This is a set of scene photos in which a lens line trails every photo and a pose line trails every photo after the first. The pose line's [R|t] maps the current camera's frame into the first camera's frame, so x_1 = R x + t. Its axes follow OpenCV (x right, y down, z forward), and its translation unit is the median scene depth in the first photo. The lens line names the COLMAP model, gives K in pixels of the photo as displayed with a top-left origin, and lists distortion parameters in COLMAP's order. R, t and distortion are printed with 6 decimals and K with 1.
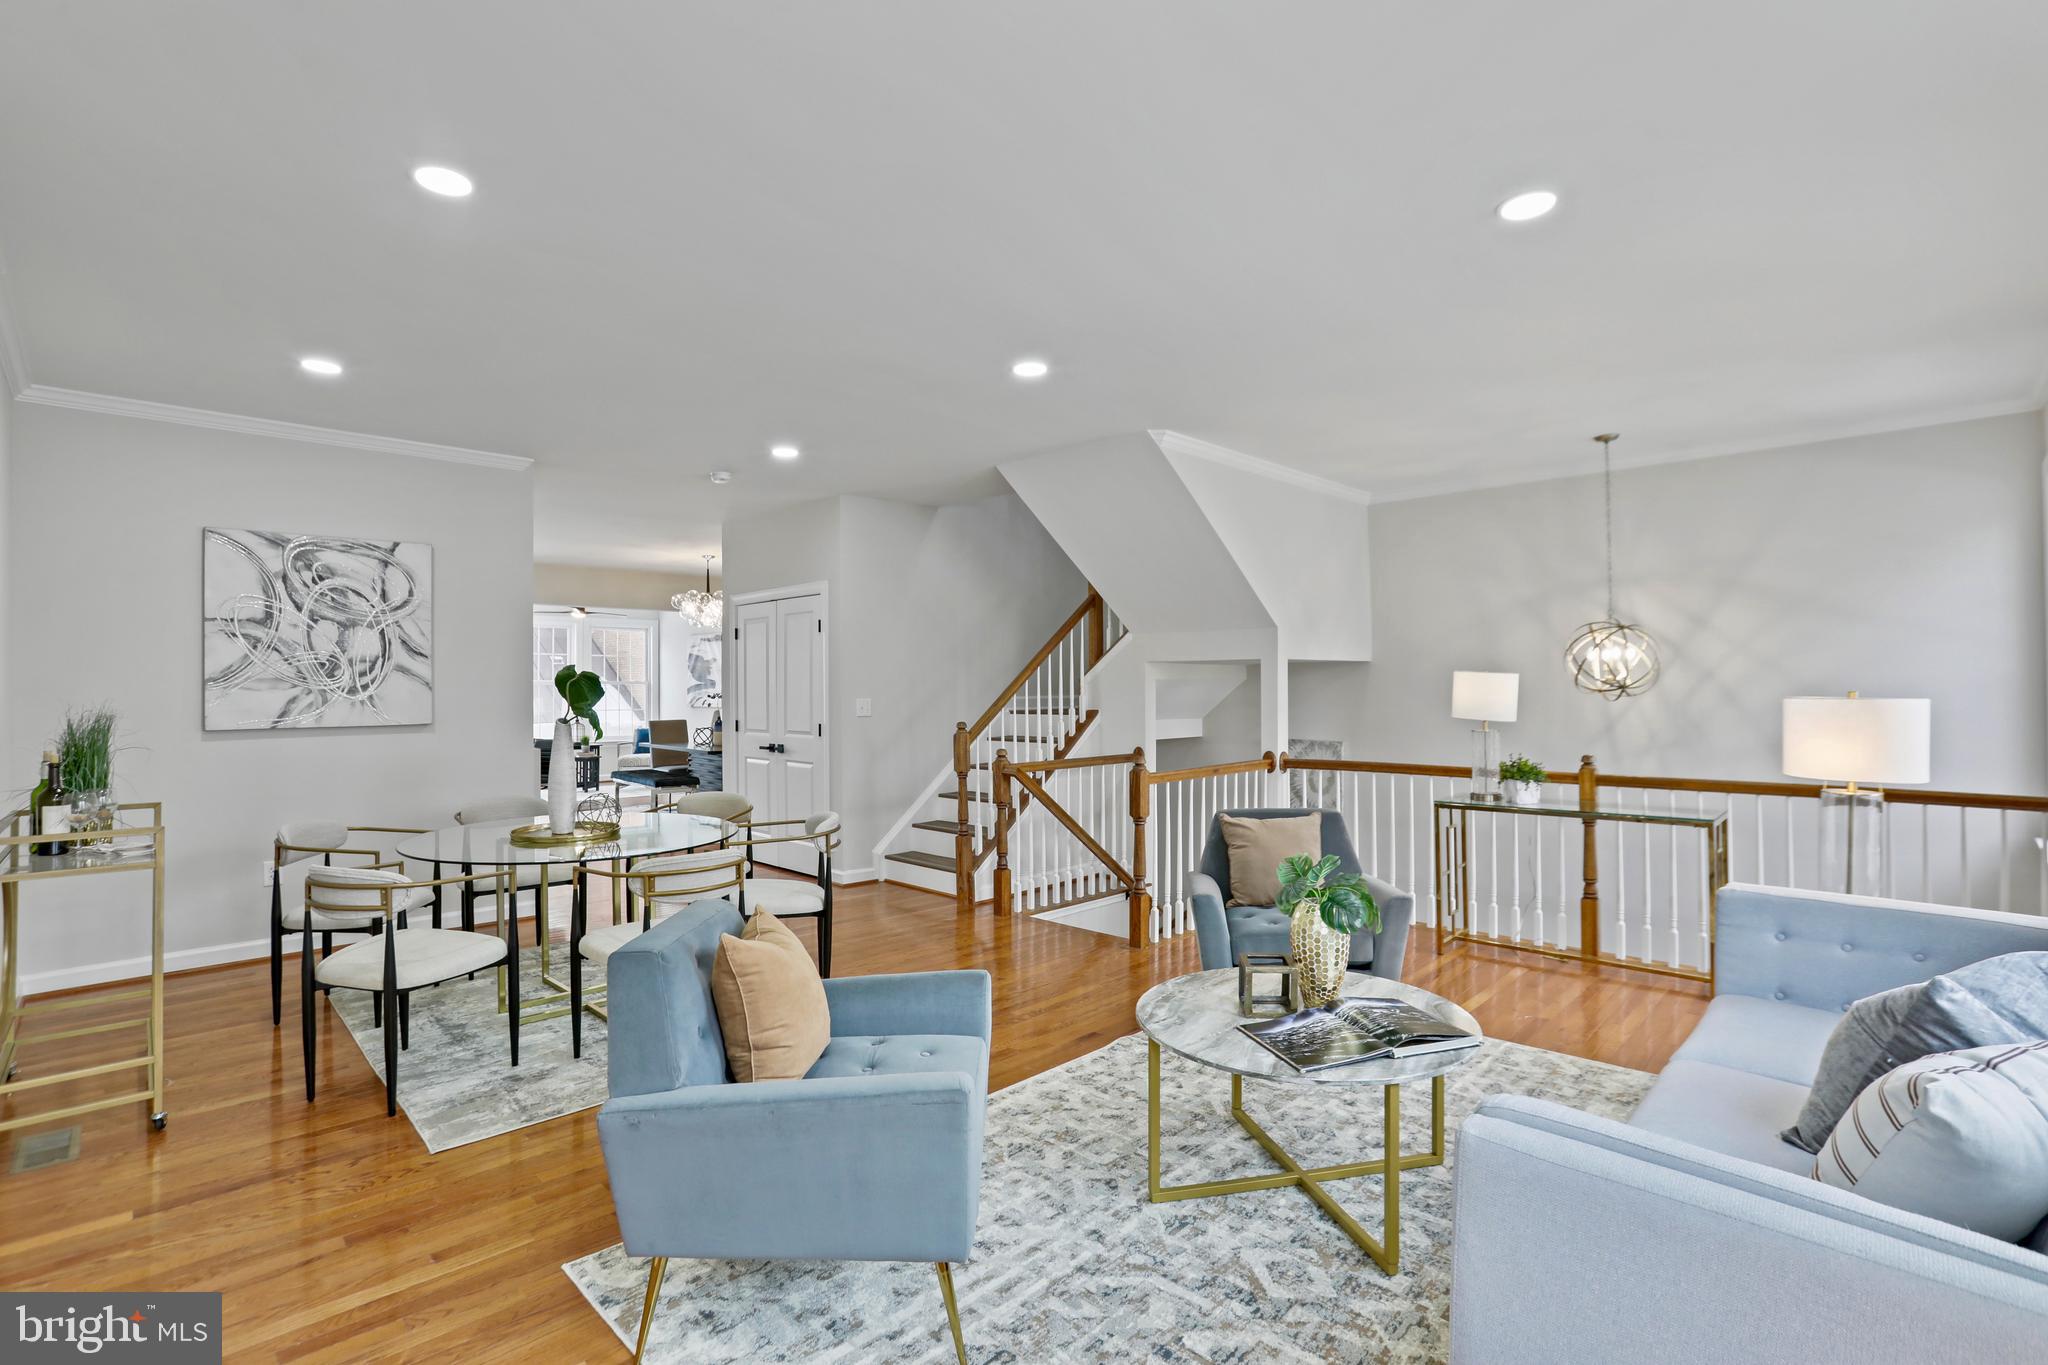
lens RADIAL K [[945.3, 0, 1016.5], [0, 945.3, 679.8], [0, 0, 1]] dist [-0.056862, 0.018928]
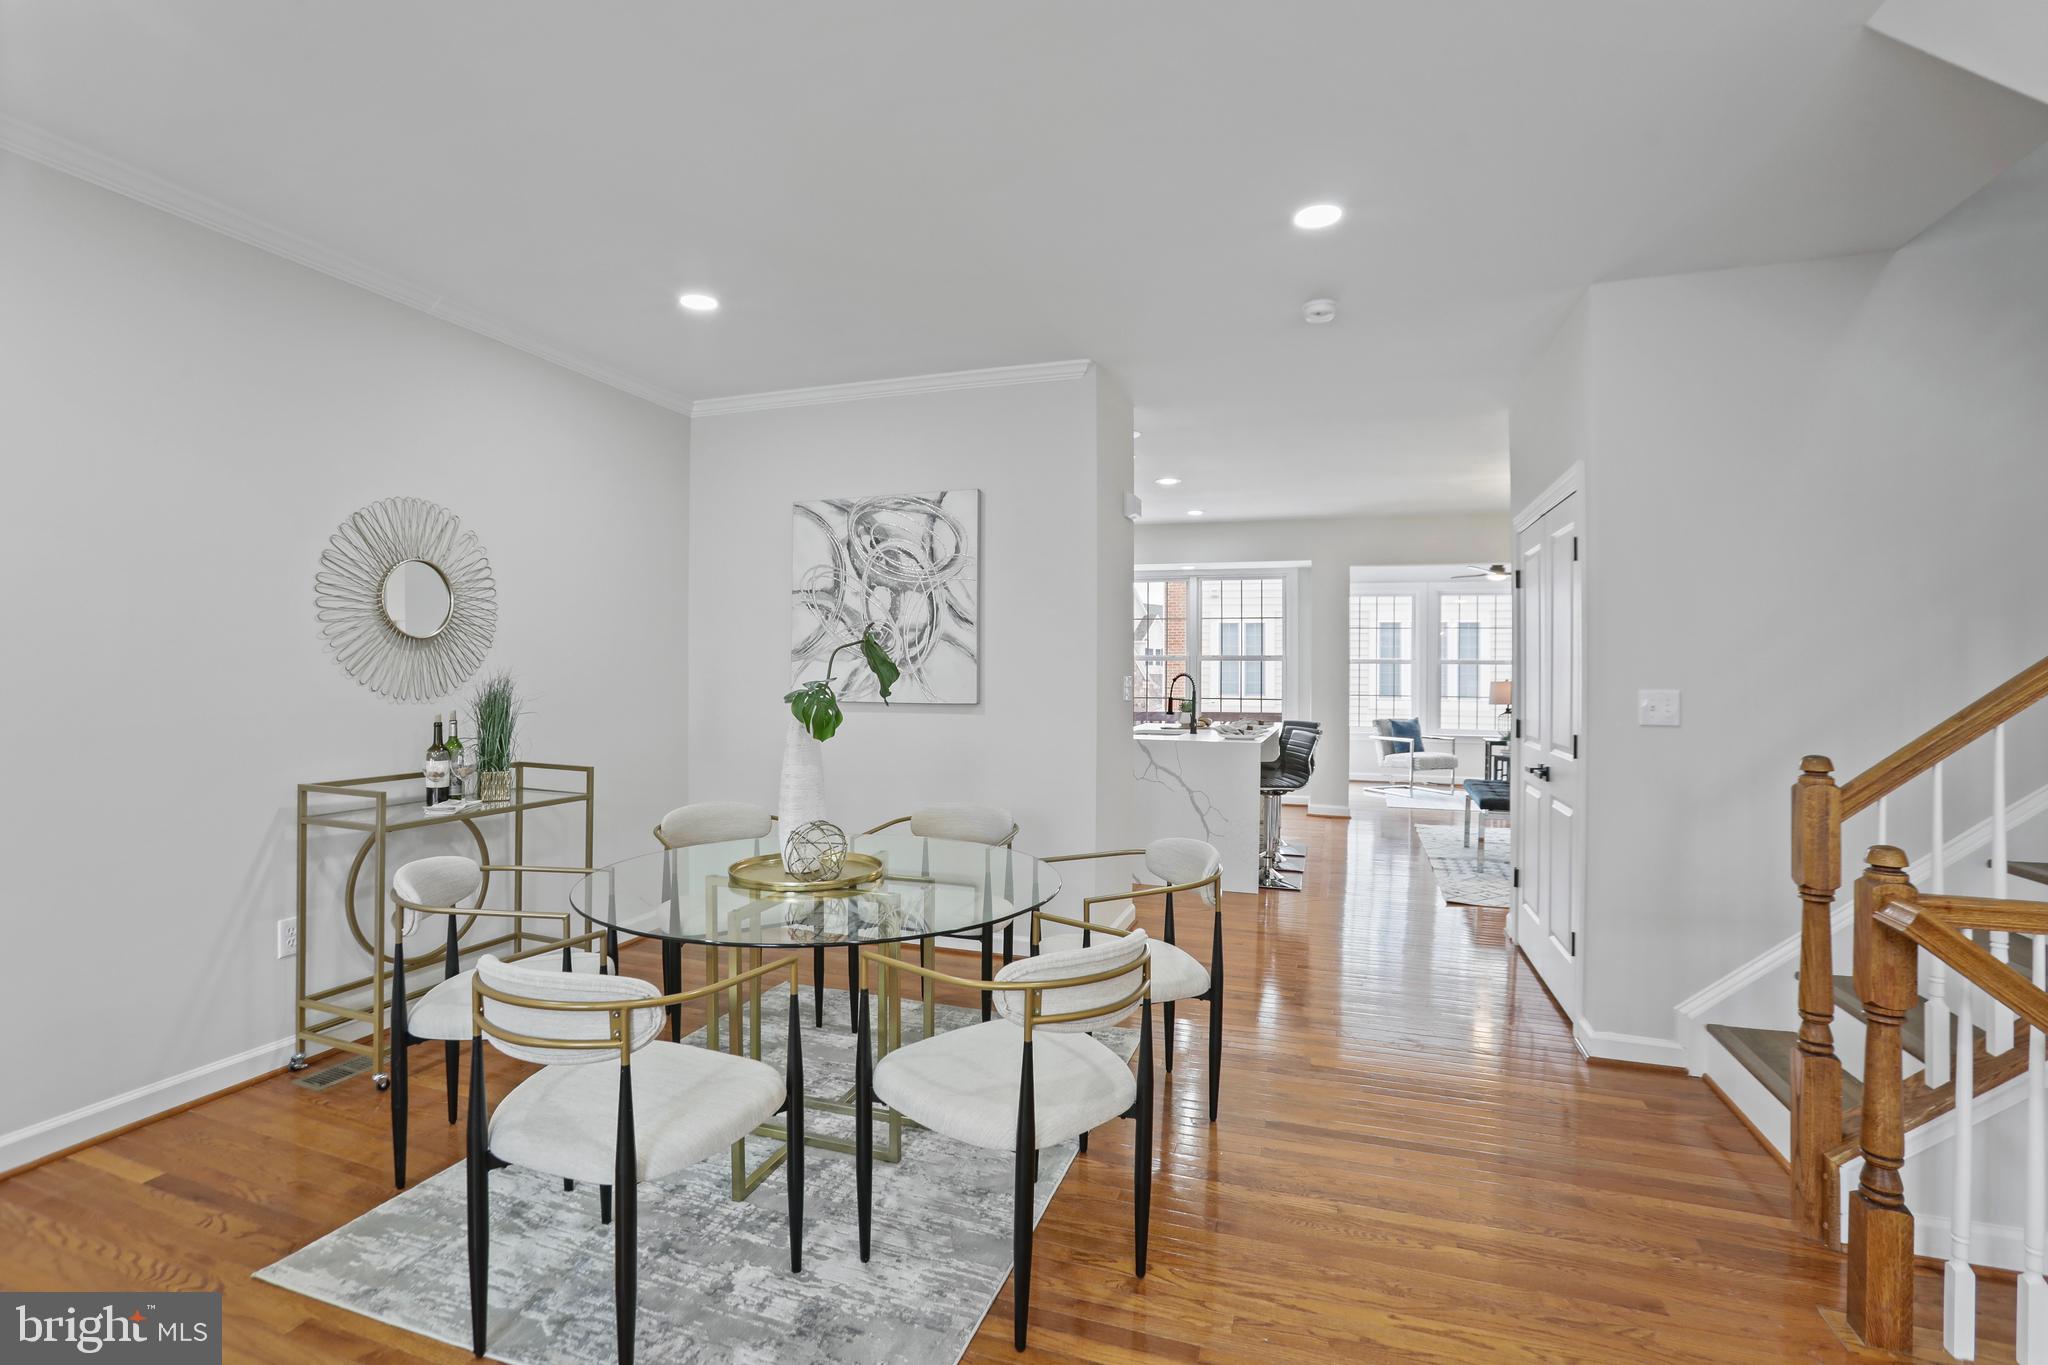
lens RADIAL K [[945.3, 0, 1016.5], [0, 945.3, 679.8], [0, 0, 1]] dist [-0.056862, 0.018928]
pose [[0.439963, 0.020572, -0.897780, 0.162030], [-0.001758, 0.999755, 0.022047, 0.008078], [0.898014, -0.008121, 0.439891, 0.699658]]
